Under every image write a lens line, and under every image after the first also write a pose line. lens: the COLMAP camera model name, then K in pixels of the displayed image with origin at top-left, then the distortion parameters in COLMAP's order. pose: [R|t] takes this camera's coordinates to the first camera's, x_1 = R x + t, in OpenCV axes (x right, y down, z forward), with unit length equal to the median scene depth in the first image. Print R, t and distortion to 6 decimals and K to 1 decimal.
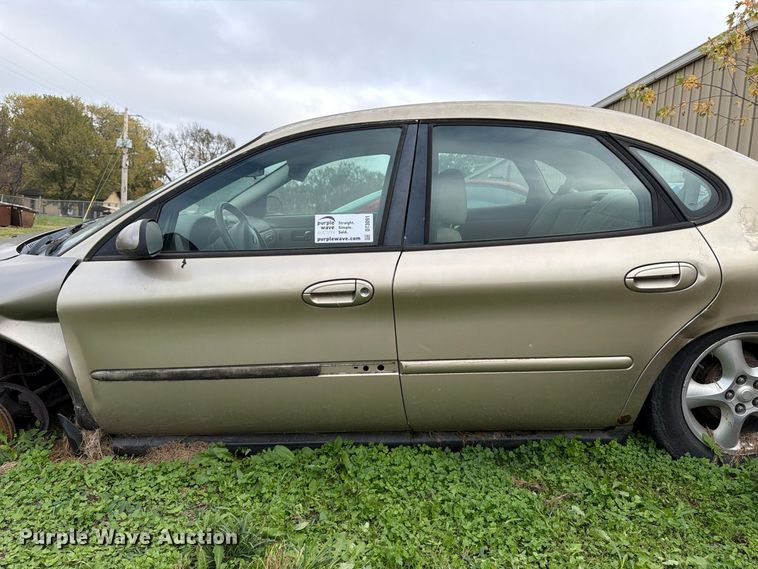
lens RADIAL K [[536.9, 0, 380.6], [0, 536.9, 286.4], [0, 0, 1]] dist [0.005174, -0.009521]
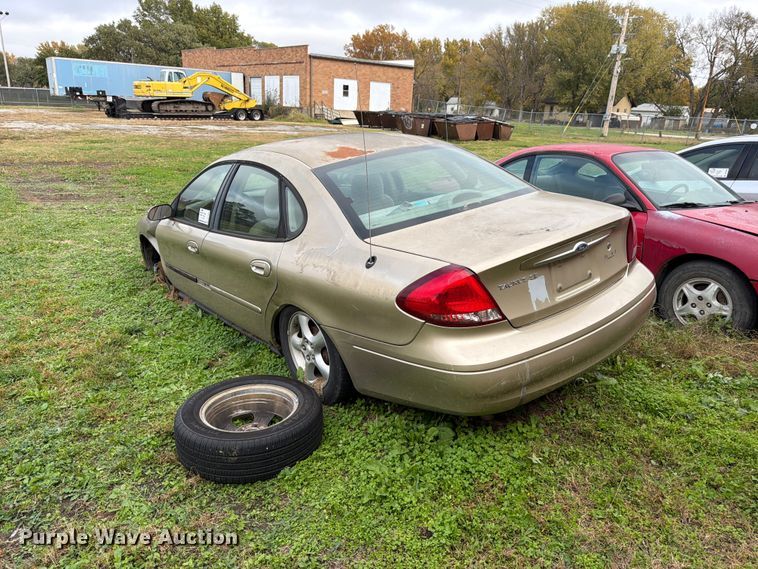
lens RADIAL K [[536.9, 0, 380.6], [0, 536.9, 286.4], [0, 0, 1]] dist [0.005174, -0.009521]
pose [[0.636392, 0.212988, -0.741379, 1.887856], [-0.083389, 0.974487, 0.208376, -0.321084], [0.766846, -0.070786, 0.637916, 0.165948]]
